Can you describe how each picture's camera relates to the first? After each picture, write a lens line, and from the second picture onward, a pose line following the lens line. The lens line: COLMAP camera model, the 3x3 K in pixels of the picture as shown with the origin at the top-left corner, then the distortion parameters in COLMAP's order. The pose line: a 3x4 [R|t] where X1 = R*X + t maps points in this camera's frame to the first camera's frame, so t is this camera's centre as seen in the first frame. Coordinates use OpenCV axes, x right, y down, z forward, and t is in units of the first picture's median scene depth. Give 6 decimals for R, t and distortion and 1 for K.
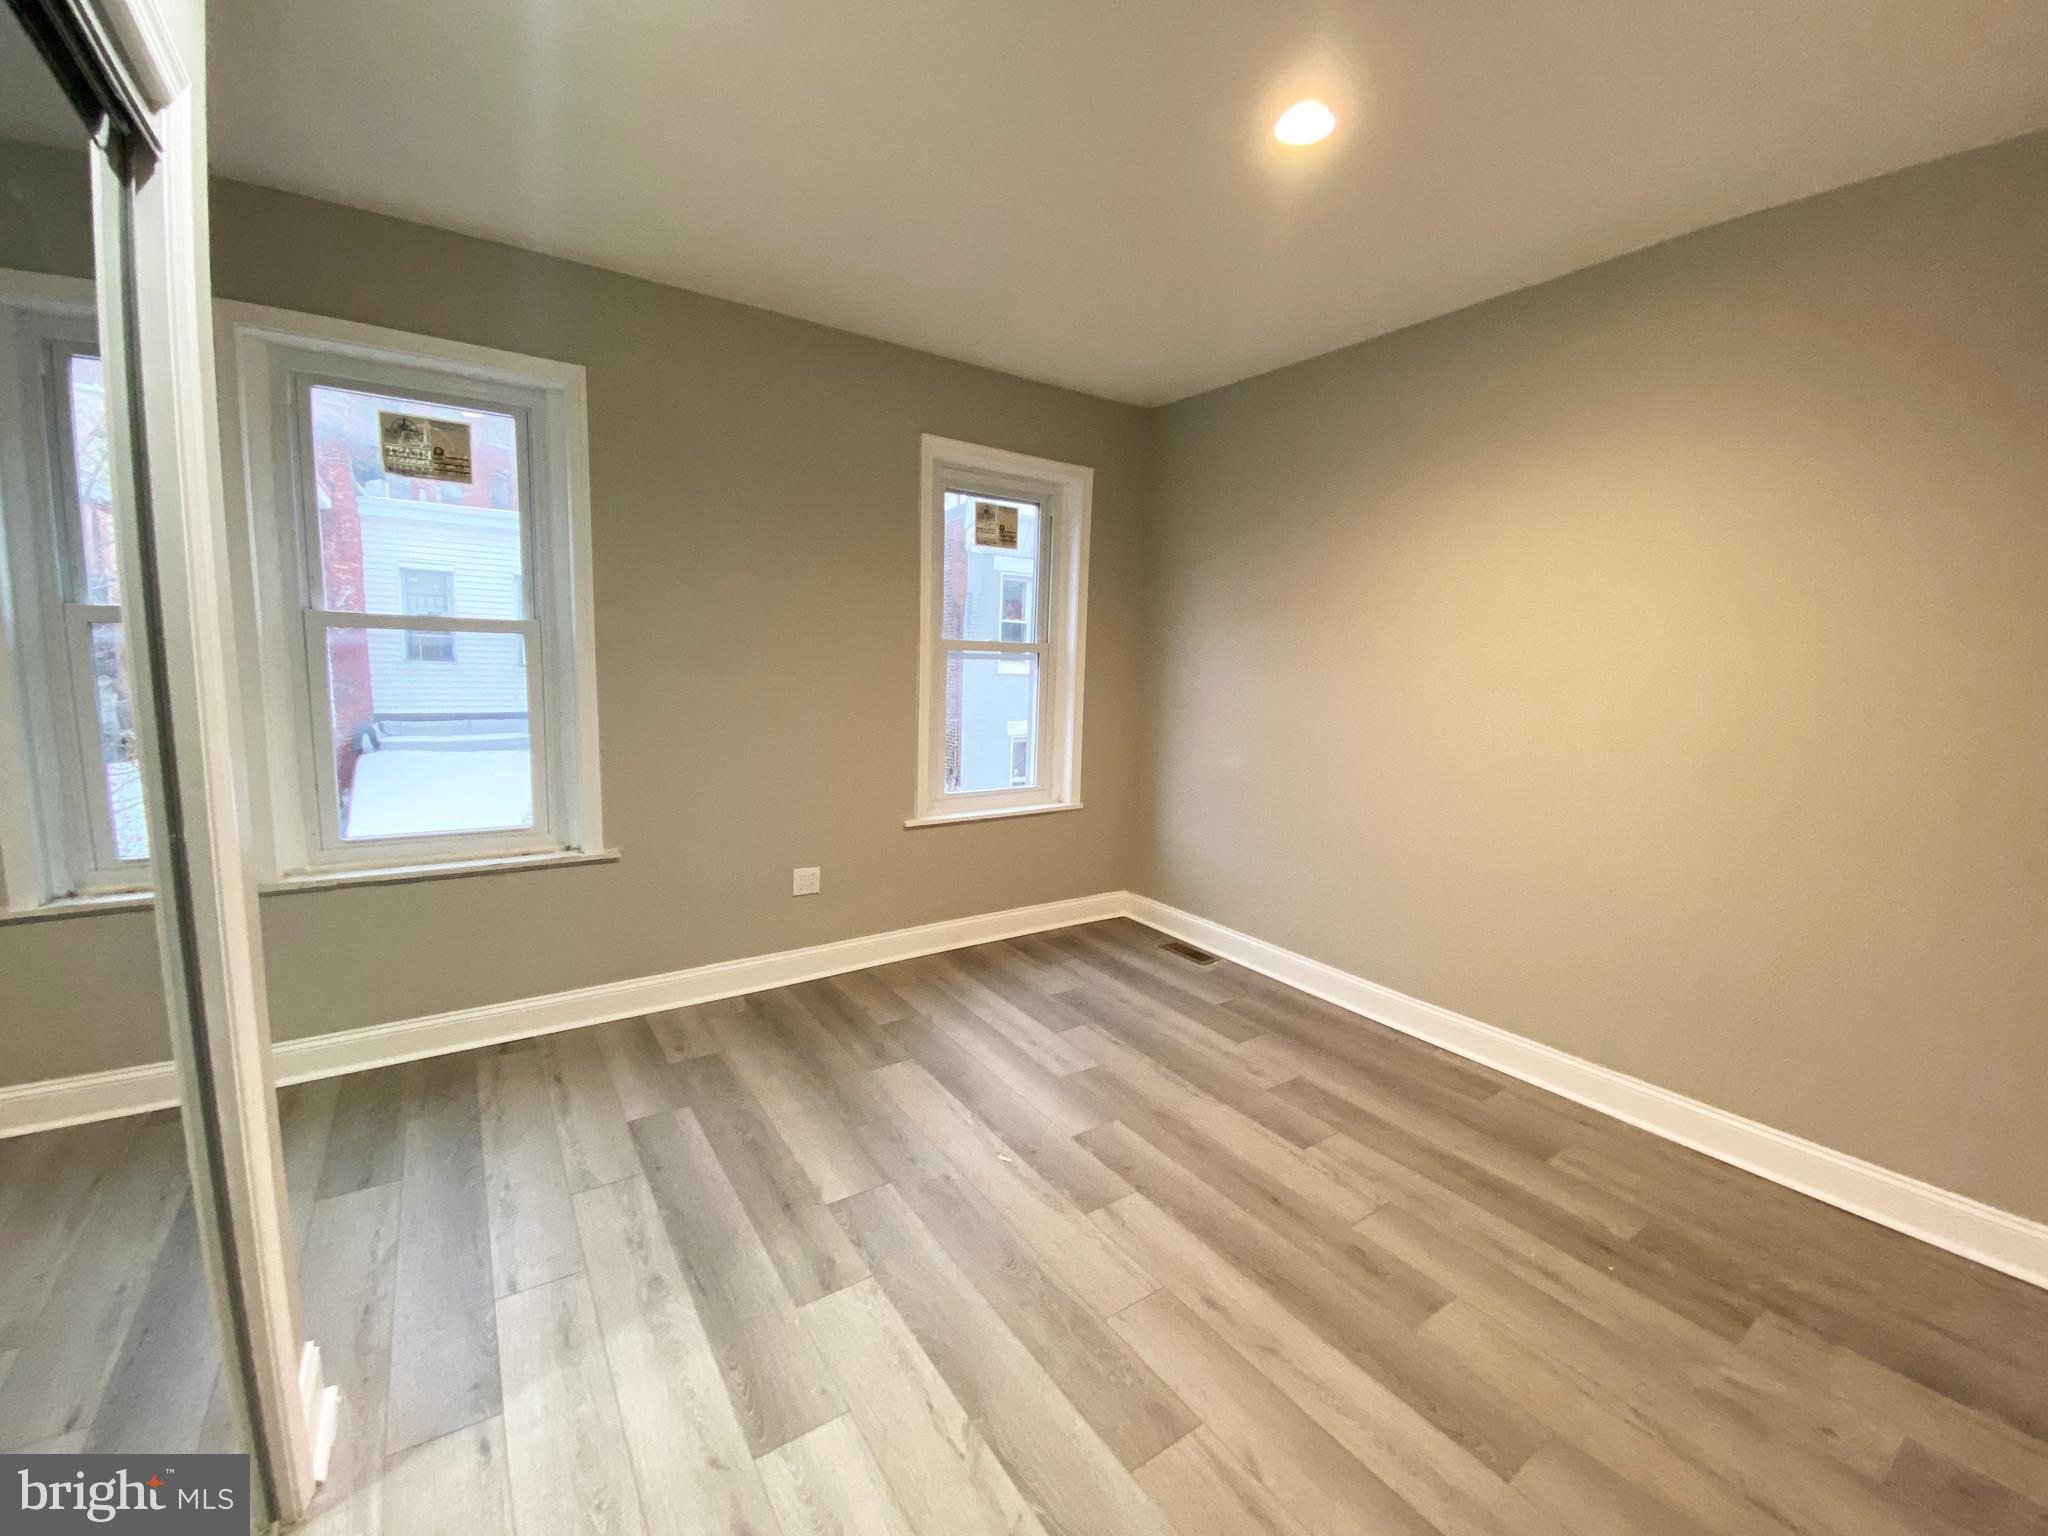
lens RADIAL K [[833.6, 0, 1020.2], [0, 833.6, 771.3], [0, 0, 1]] dist [0.033912, -0.024243]
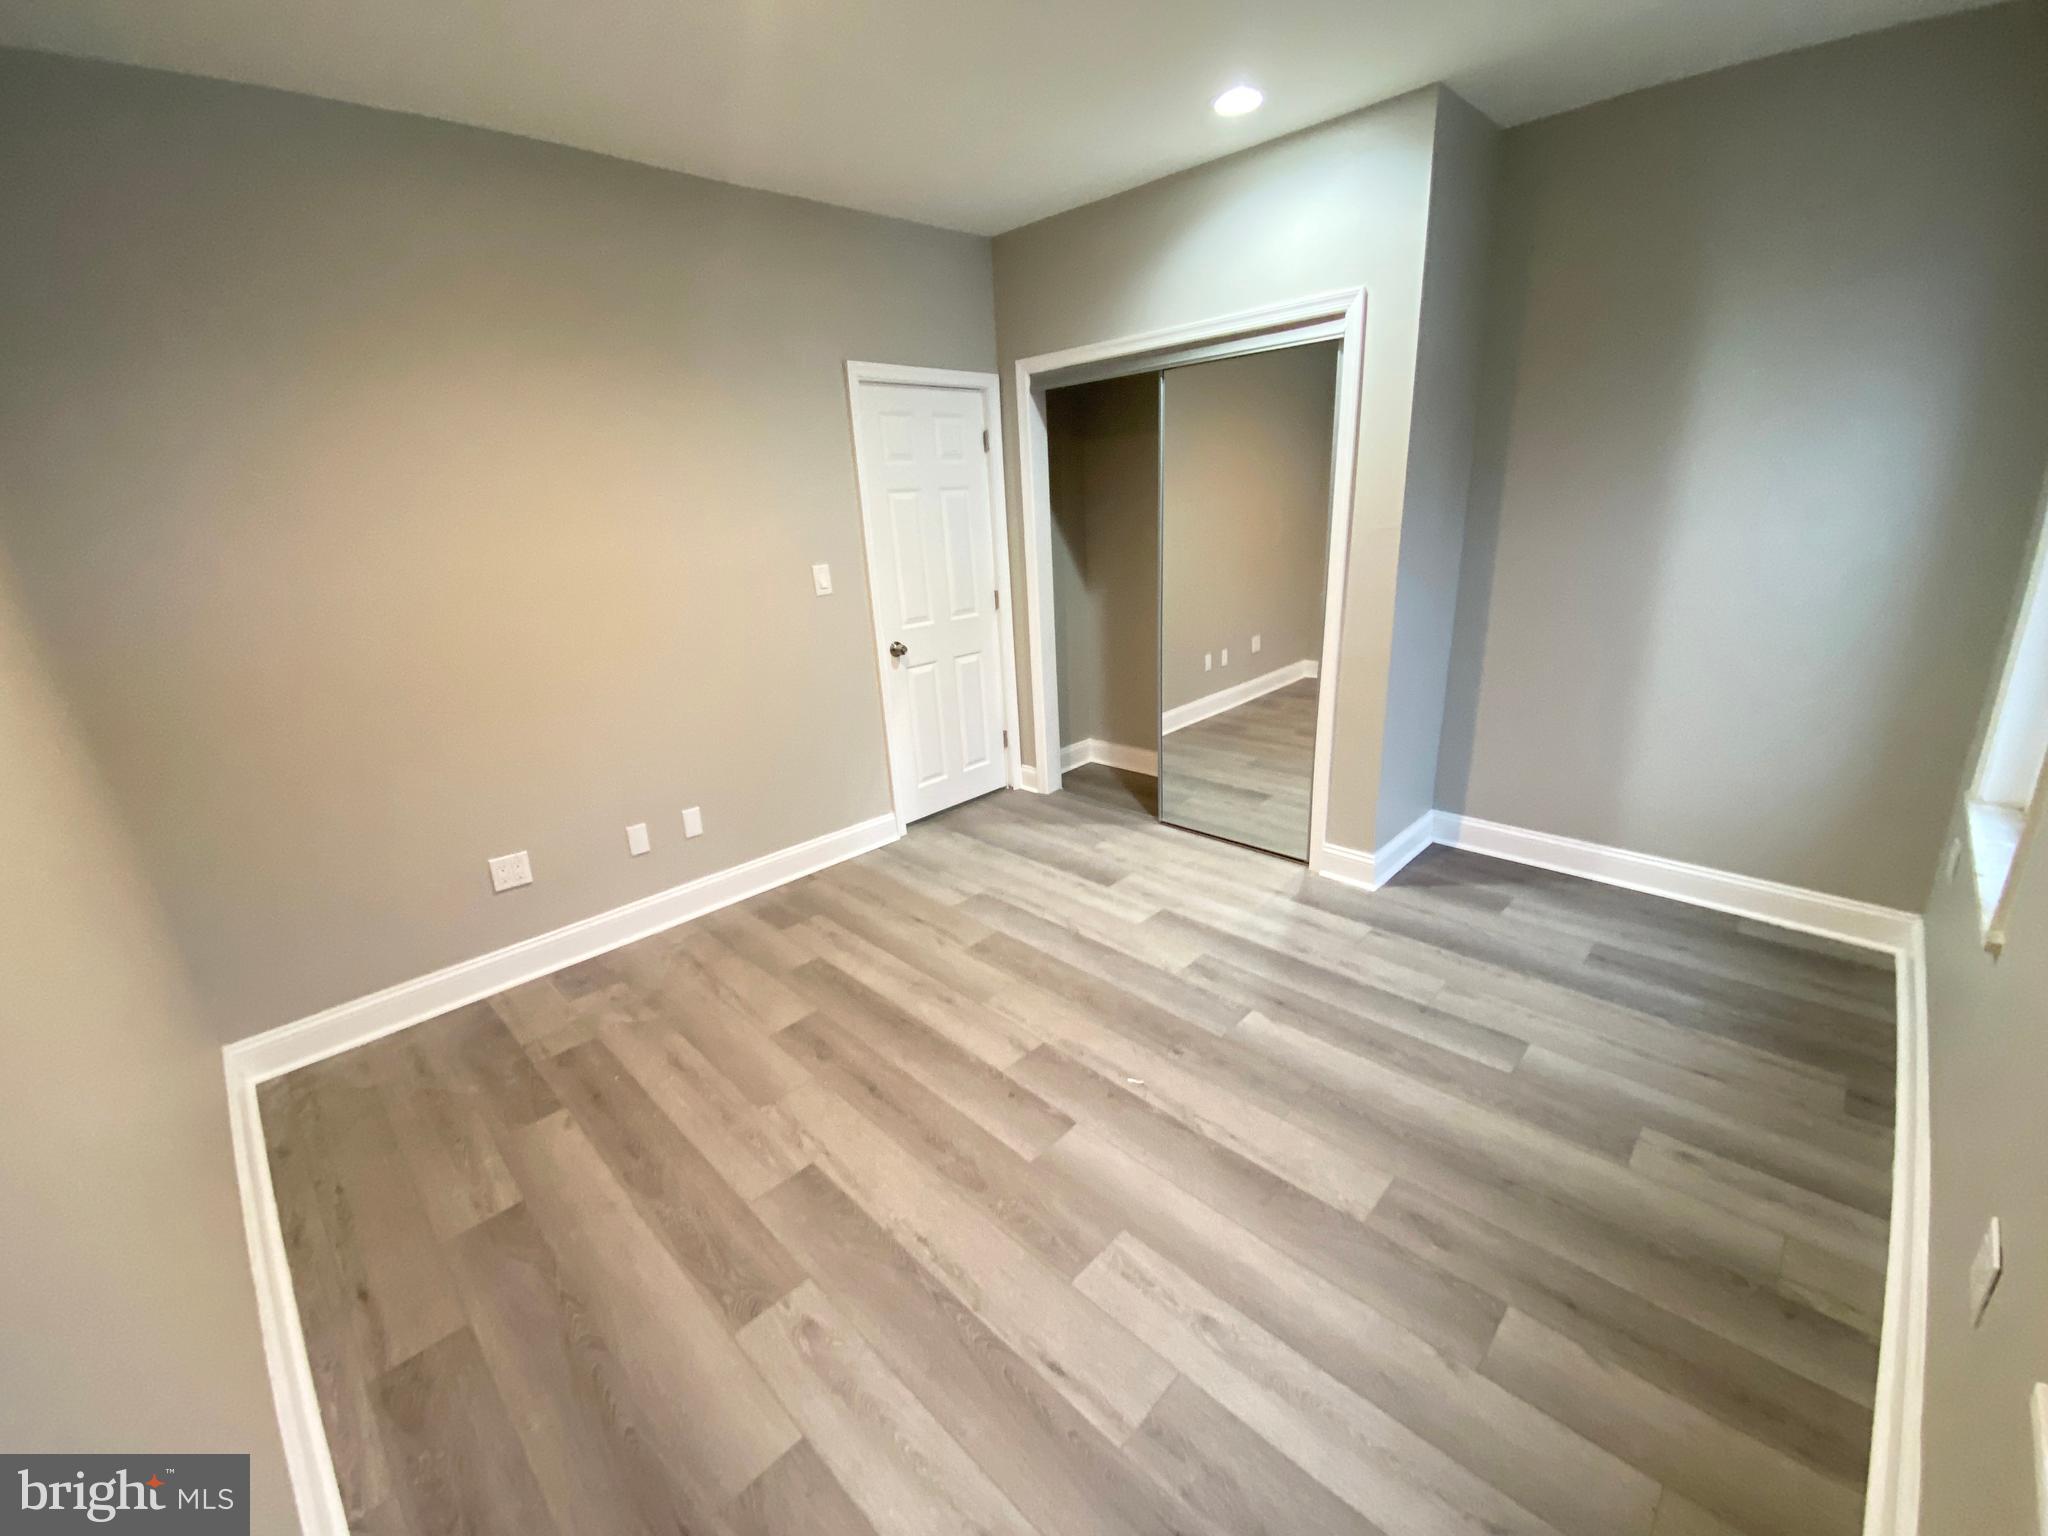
lens RADIAL K [[833.6, 0, 1020.2], [0, 833.6, 771.3], [0, 0, 1]] dist [0.033912, -0.024243]
pose [[-0.981815, 0.080888, -0.171746, 0.262512], [-0.002905, 0.898175, 0.439628, -0.305626], [0.189819, 0.432133, -0.881607, 1.745920]]
